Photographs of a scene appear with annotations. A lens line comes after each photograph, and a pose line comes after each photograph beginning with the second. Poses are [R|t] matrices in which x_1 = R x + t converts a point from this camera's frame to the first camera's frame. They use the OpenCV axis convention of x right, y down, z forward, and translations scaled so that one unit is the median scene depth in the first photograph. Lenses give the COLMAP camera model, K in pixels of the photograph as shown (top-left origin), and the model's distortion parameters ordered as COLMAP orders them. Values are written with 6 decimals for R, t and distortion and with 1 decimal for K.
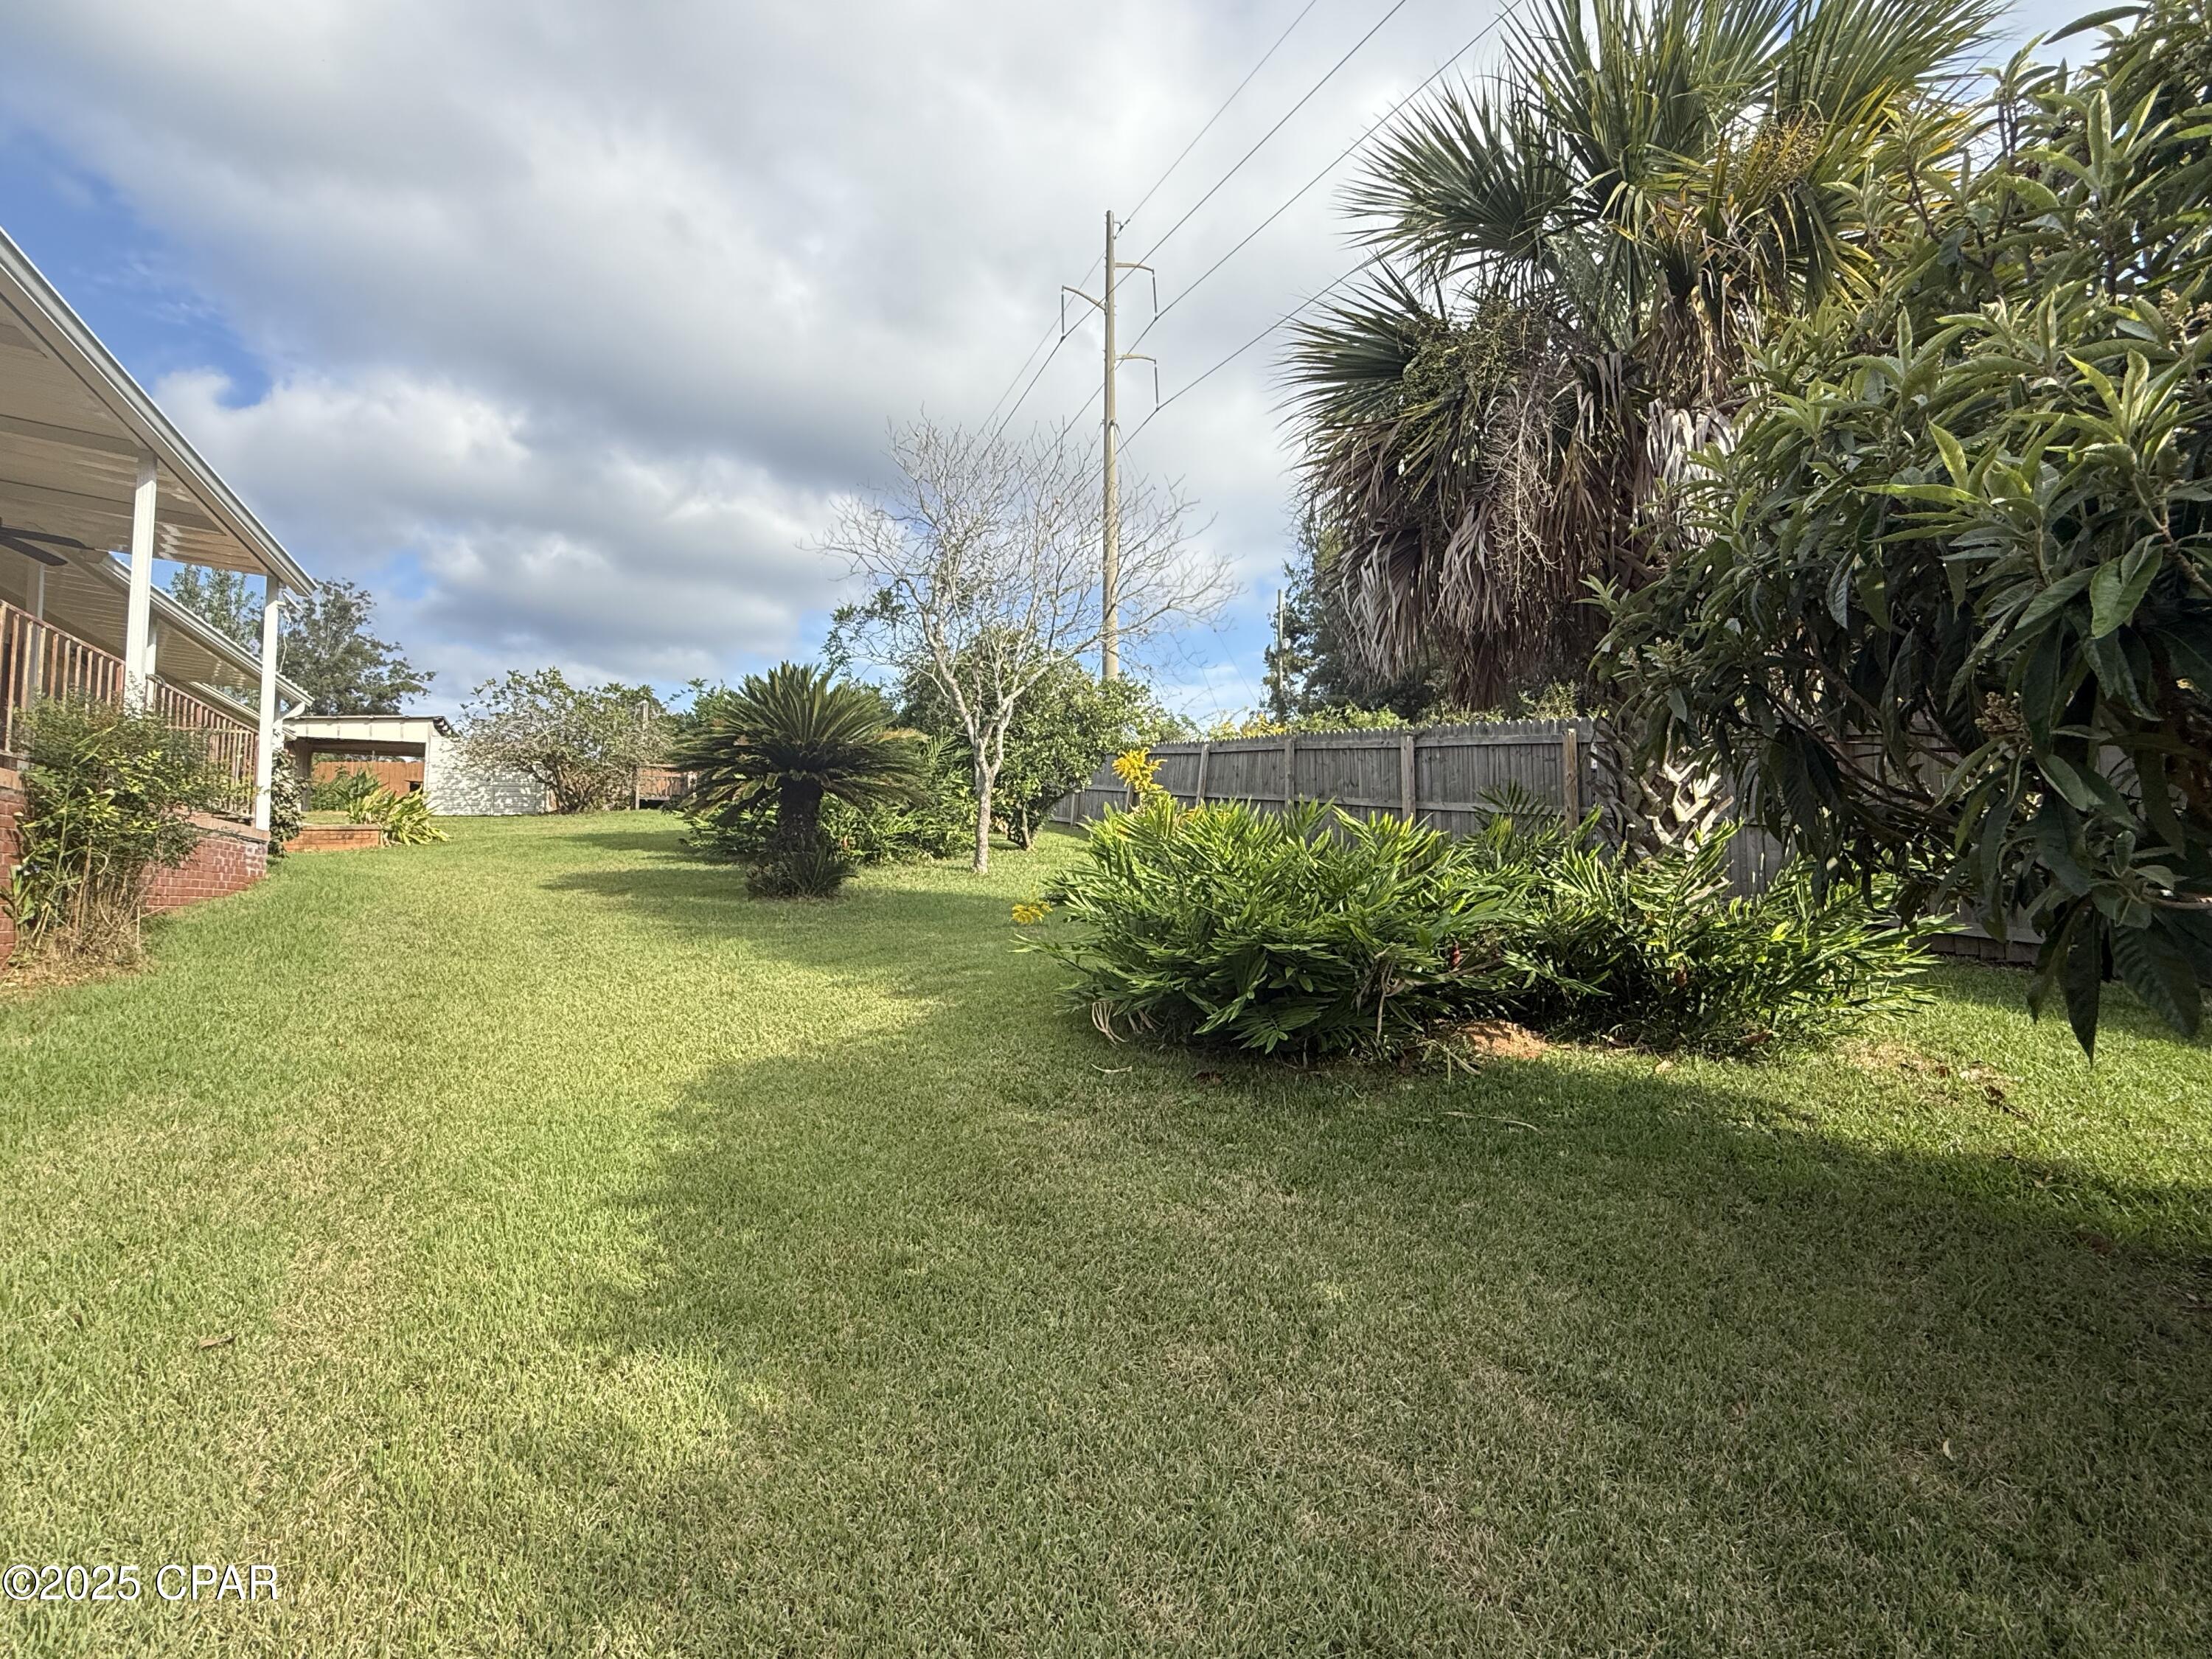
lens RADIAL K [[1057.0, 0, 1106.0], [0, 1057.0, 829.5], [0, 0, 1]] dist [0.001240, 0.000332]
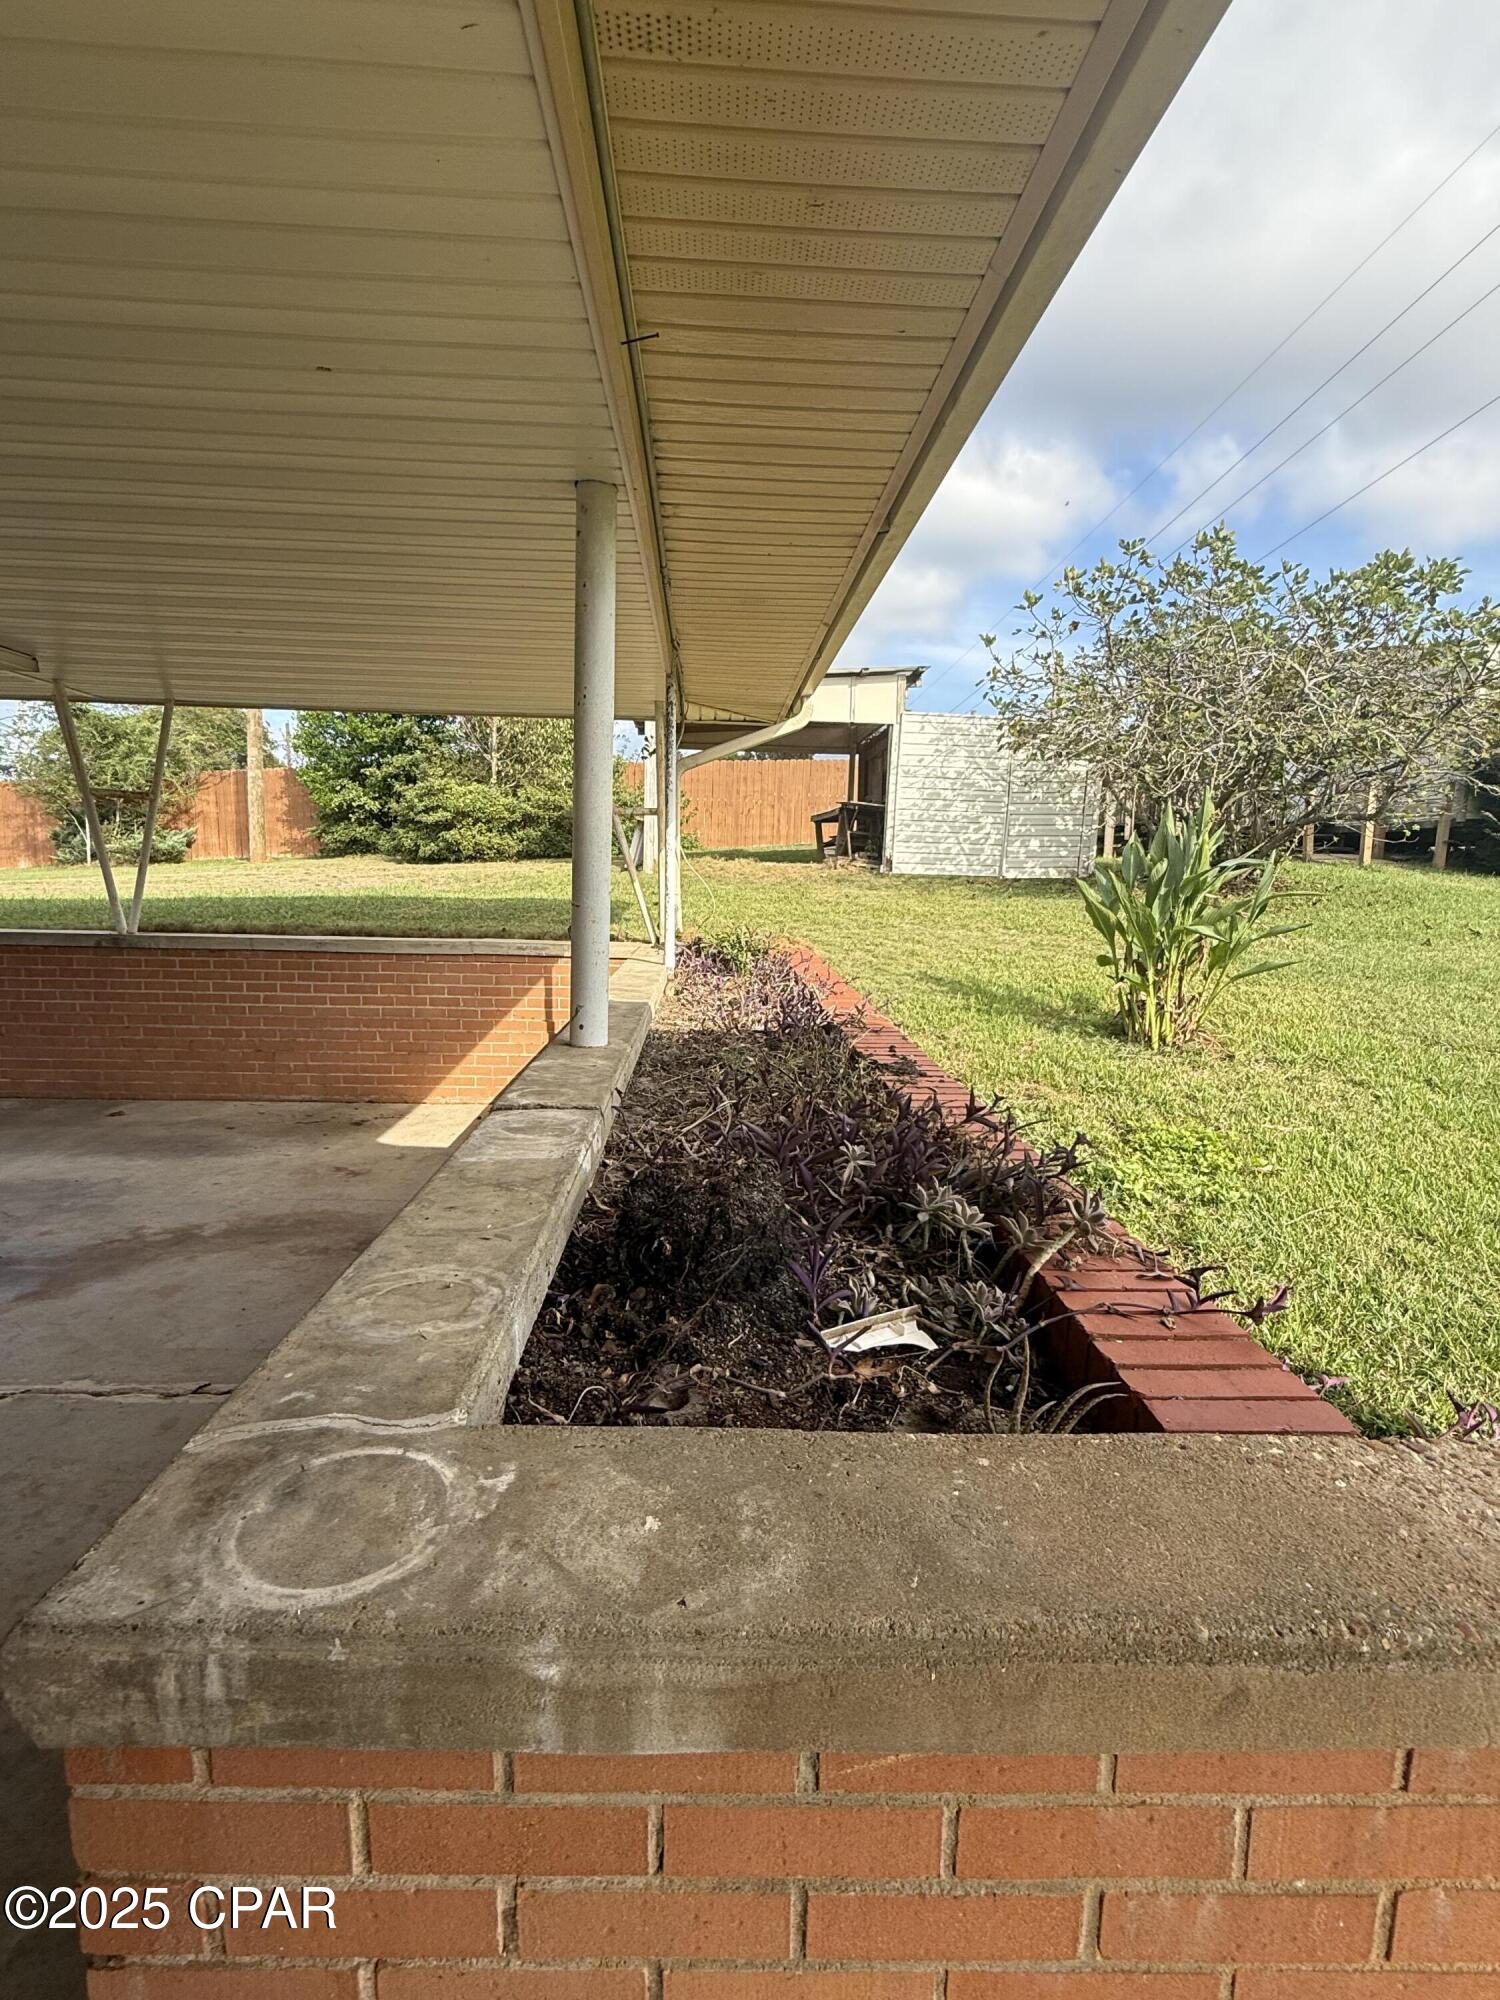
lens RADIAL K [[960.3, 0, 750.0], [0, 960.3, 1000.0], [0, 0, 1]] dist [0.010190, 0.000245]
pose [[0.919692, 0.077428, -0.384931, -2.214647], [-0.001864, 0.981214, 0.192915, -0.180858], [0.392637, -0.176705, 0.902559, 2.346466]]
